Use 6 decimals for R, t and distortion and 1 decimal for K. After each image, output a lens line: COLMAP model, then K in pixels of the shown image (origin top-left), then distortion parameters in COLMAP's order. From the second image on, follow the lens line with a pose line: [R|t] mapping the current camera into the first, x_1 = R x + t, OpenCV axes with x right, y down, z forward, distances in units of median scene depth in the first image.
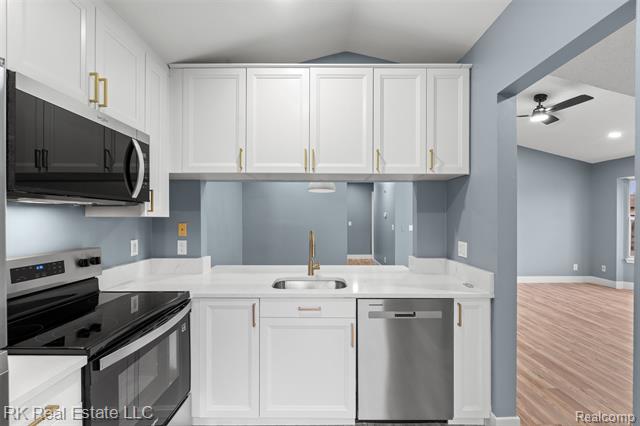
lens RADIAL K [[282.0, 0, 317.3], [0, 282.0, 215.1], [0, 0, 1]] dist [-0.002468, 0.000052]
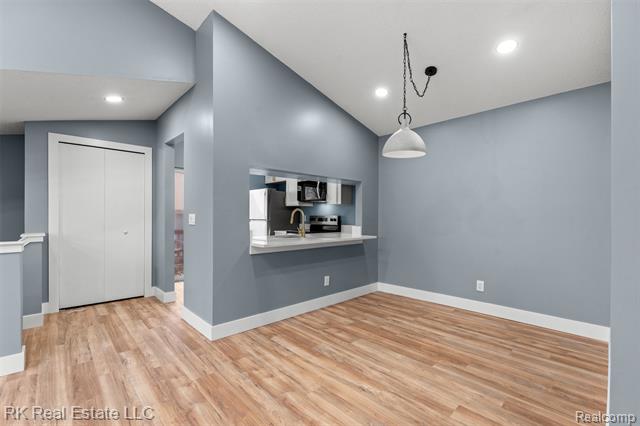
lens RADIAL K [[282.0, 0, 321.9], [0, 282.0, 217.5], [0, 0, 1]] dist [-0.002468, 0.000052]
pose [[-0.716088, -0.002340, -0.698007, 1.155806], [-0.001123, 0.999997, -0.002200, 0.119751], [0.698010, -0.000792, -0.716088, 2.529783]]
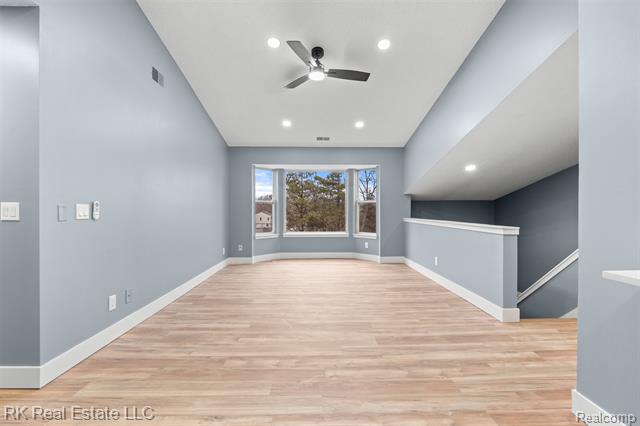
lens RADIAL K [[282.0, 0, 319.3], [0, 282.0, 211.9], [0, 0, 1]] dist [-0.002468, 0.000052]
pose [[-0.031013, -0.010456, 0.999464, -0.134686], [0.000764, 0.999945, 0.010485, 0.118579], [-0.999519, 0.001089, -0.031003, 1.978926]]
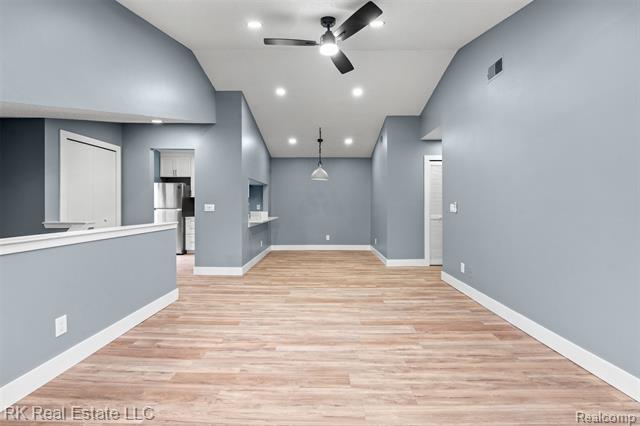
lens RADIAL K [[282.0, 0, 317.6], [0, 282.0, 207.0], [0, 0, 1]] dist [-0.002468, 0.000052]
pose [[-0.012318, 0.002944, -0.999920, 2.927289], [0.002711, 0.999992, 0.002911, 0.115389], [0.999920, -0.002675, -0.012326, 1.904249]]
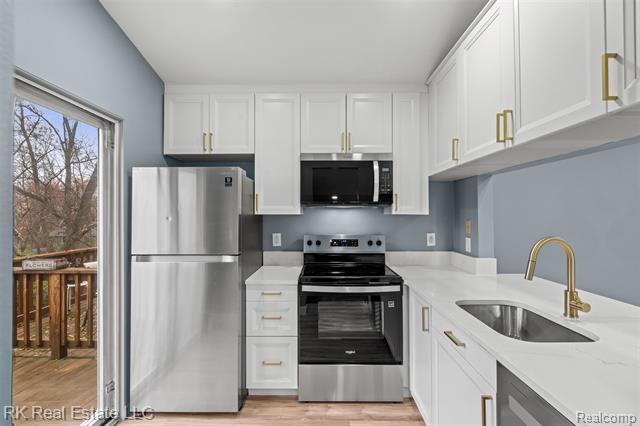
lens RADIAL K [[282.0, 0, 318.7], [0, 282.0, 210.9], [0, 0, 1]] dist [-0.002468, 0.000052]
pose [[-0.006358, -0.010676, -0.999923, 0.620707], [0.010008, 0.999892, -0.010739, -0.000006], [0.999930, -0.010076, -0.006250, 0.562590]]
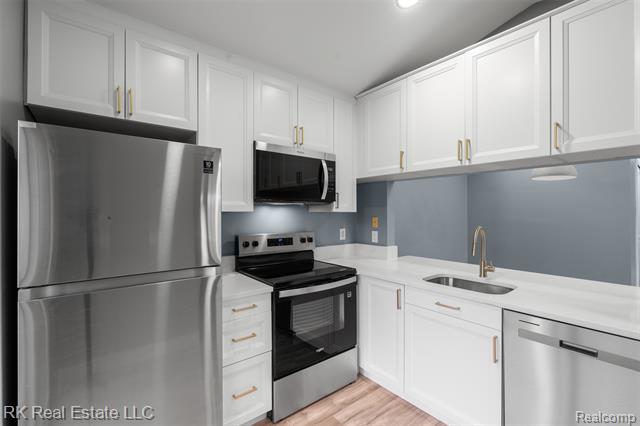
lens RADIAL K [[282.0, 0, 318.7], [0, 282.0, 210.3], [0, 0, 1]] dist [-0.002468, 0.000052]
pose [[0.628971, -0.004513, -0.777416, 0.390391], [0.005713, 0.999983, -0.001182, -0.001143], [0.777408, -0.003698, 0.628986, 0.032925]]
